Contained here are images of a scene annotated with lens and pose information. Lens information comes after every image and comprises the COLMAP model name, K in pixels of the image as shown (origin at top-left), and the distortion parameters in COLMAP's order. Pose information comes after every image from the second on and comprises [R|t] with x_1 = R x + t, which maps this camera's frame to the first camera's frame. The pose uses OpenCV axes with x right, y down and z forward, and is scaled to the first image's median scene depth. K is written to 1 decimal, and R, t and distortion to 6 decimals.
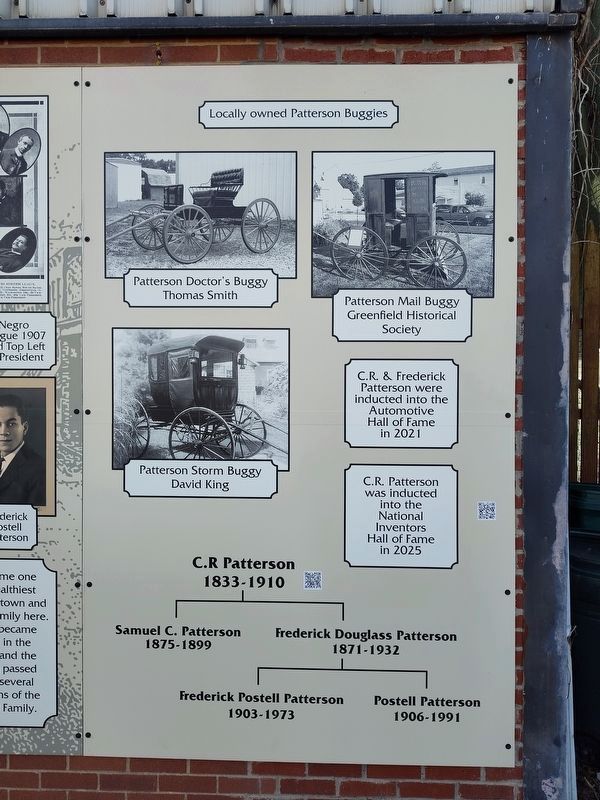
lens RADIAL K [[532.7, 0, 348.2], [0, 532.7, 389.1], [0, 0, 1]] dist [0.016322, -0.011994]
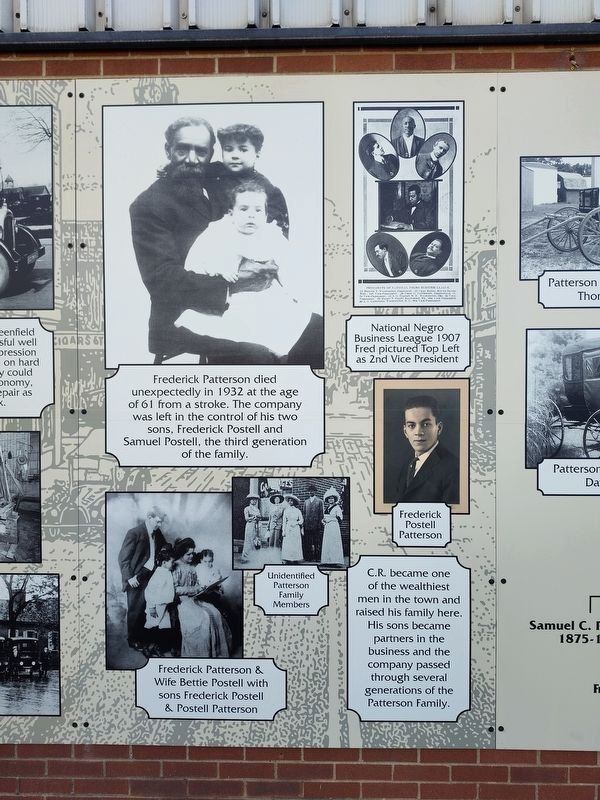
lens RADIAL K [[532.7, 0, 307.3], [0, 532.7, 399.5], [0, 0, 1]] dist [0.016322, -0.011994]
pose [[0.999906, -0.008043, 0.011114, -0.869403], [0.008002, 0.999961, 0.003698, 0.012102], [-0.011143, -0.003609, 0.999931, -0.013902]]
